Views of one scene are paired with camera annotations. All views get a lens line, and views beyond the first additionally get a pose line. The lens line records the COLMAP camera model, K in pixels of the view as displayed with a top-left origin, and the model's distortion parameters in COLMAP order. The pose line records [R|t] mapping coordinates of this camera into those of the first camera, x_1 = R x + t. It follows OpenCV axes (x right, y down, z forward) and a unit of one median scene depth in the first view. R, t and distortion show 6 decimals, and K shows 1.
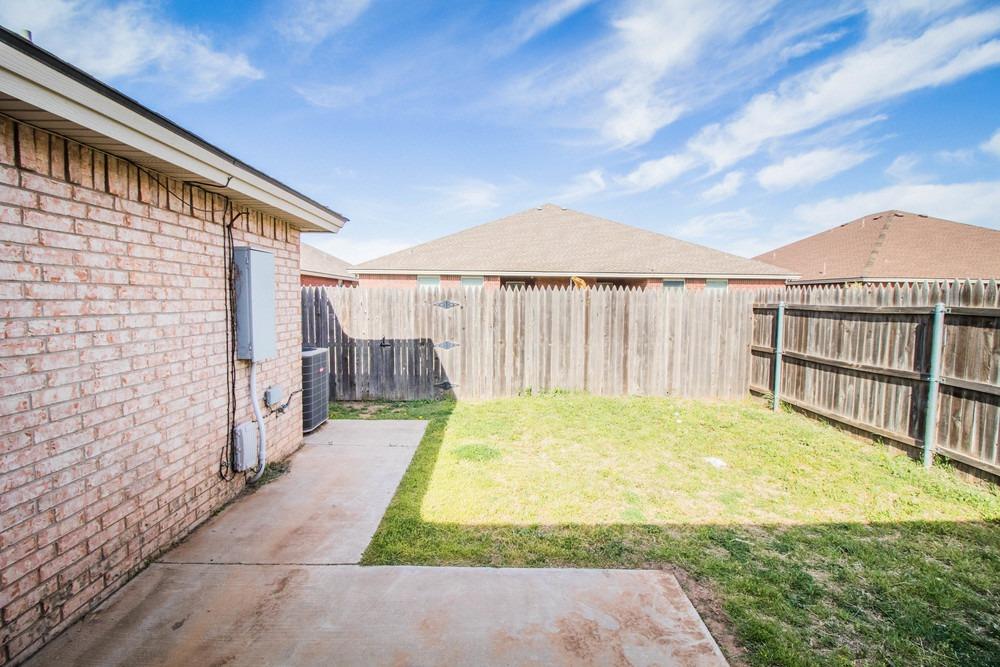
lens RADIAL K [[493.7, 0, 500.2], [0, 493.7, 335.7], [0, 0, 1]] dist [-0.028831, -0.001827]
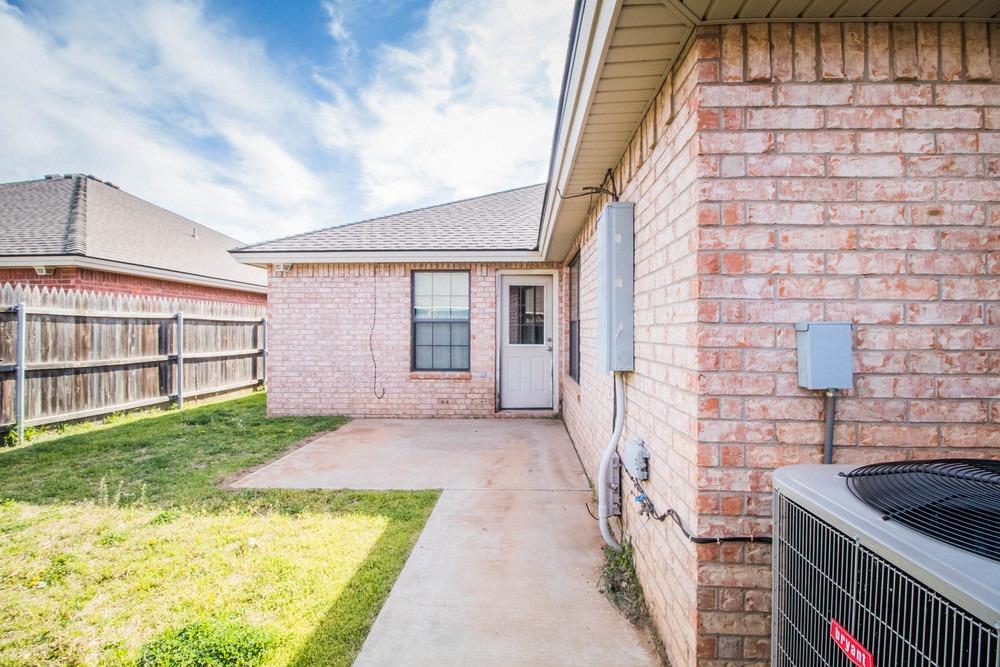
lens RADIAL K [[493.7, 0, 499.2], [0, 493.7, 337.1], [0, 0, 1]] dist [-0.028831, -0.001827]
pose [[-0.997398, -0.015210, 0.070465, -0.530536], [-0.009192, 0.996343, 0.084950, -0.075360], [-0.071500, 0.084082, -0.993890, 2.292268]]
